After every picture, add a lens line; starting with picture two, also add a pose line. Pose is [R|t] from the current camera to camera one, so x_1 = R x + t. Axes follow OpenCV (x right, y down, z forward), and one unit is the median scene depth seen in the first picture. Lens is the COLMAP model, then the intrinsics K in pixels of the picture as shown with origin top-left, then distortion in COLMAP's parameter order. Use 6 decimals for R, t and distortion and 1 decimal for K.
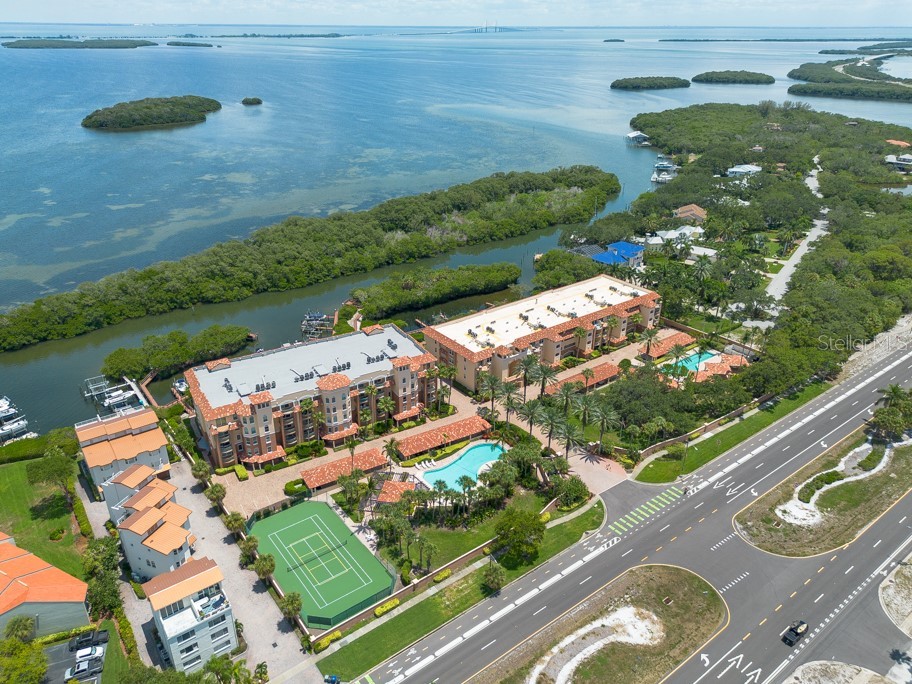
lens RADIAL K [[653.3, 0, 453.4], [0, 653.3, 347.9], [0, 0, 1]] dist [0.062419, -0.064487]
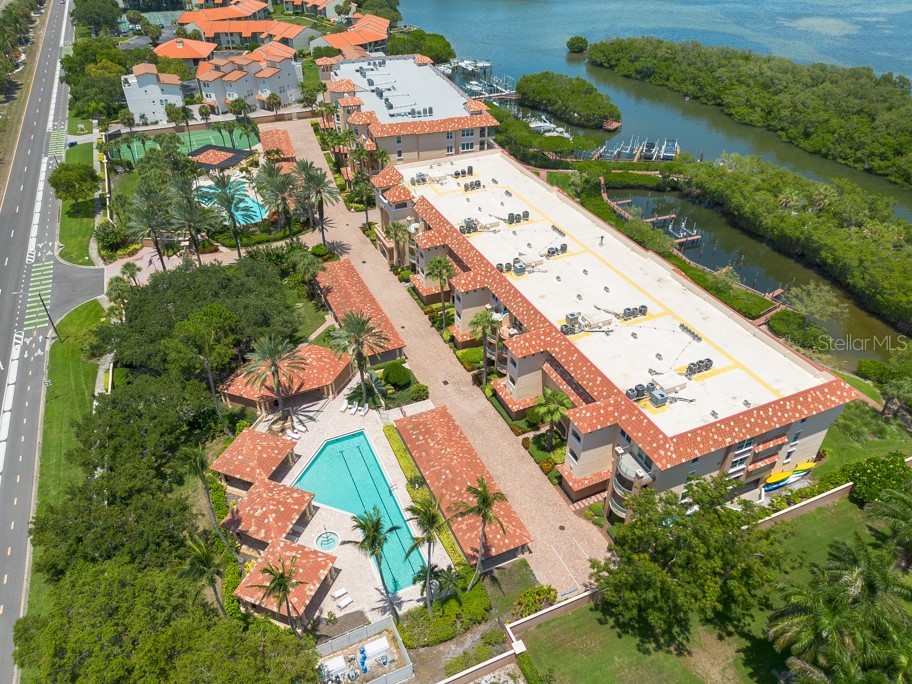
lens RADIAL K [[652.2, 0, 457.5], [0, 652.2, 344.1], [0, 0, 1]] dist [0.057911, -0.062198]
pose [[-0.223656, 0.568868, -0.791434, 0.702651], [-0.433104, 0.669426, 0.603564, -0.325463], [0.873155, 0.477764, 0.096658, 1.175268]]
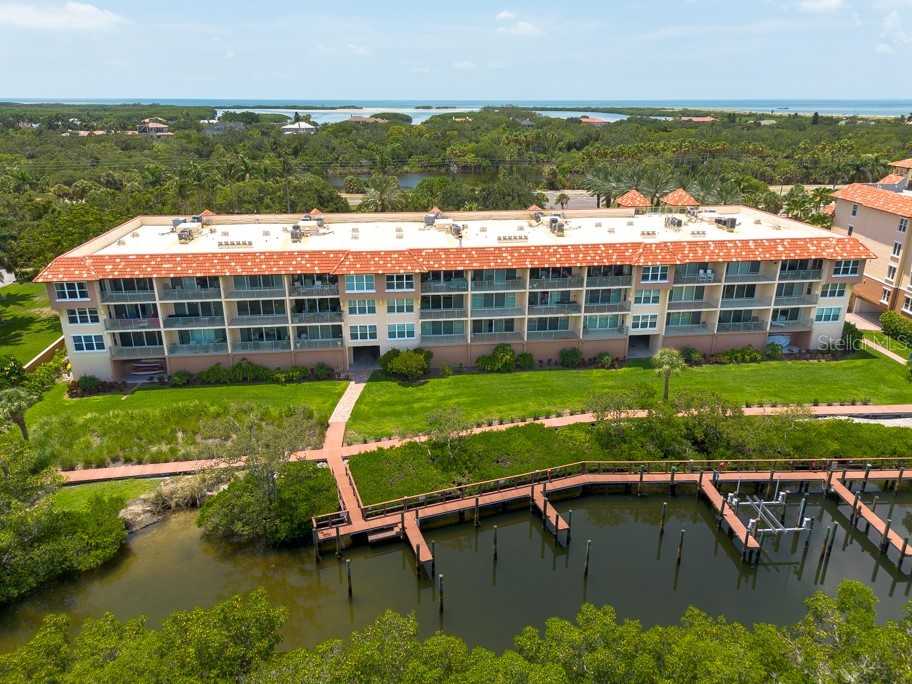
lens RADIAL K [[653.8, 0, 456.0], [0, 653.8, 342.0], [0, 0, 1]] dist [0.063936, -0.066507]
pose [[-0.864720, -0.181125, 0.468459, -0.036150], [0.216398, 0.707343, 0.672932, -0.325799], [-0.453246, 0.683271, -0.572459, 1.578530]]
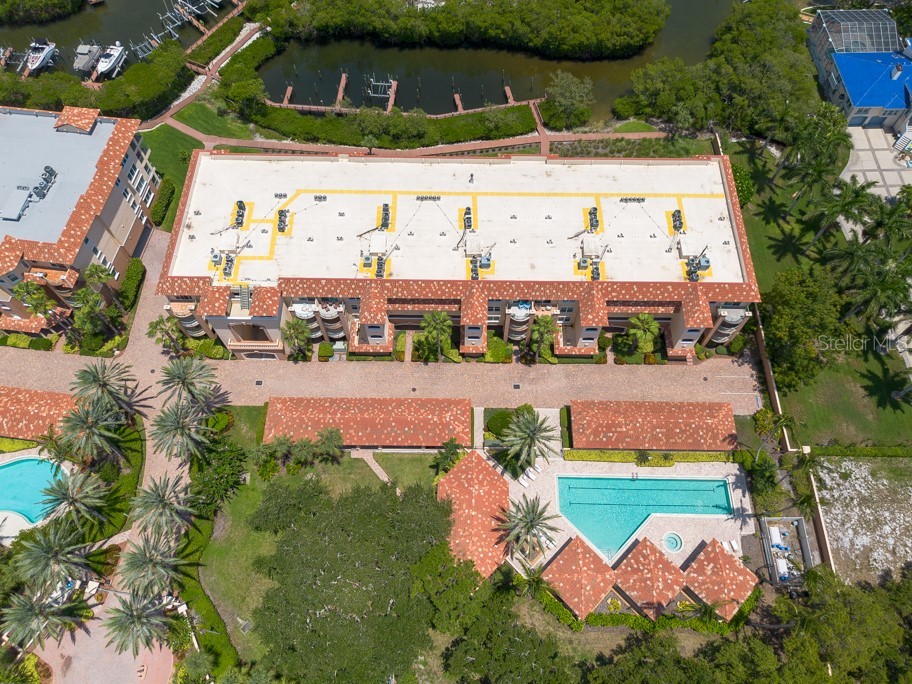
lens RADIAL K [[670.7, 0, 465.0], [0, 670.7, 331.6], [0, 0, 1]] dist [0.056302, -0.054308]
pose [[0.790181, 0.540750, -0.288450, 0.406371], [-0.273523, 0.732333, 0.623598, -0.363469], [0.548451, -0.413858, 0.726583, 0.805559]]
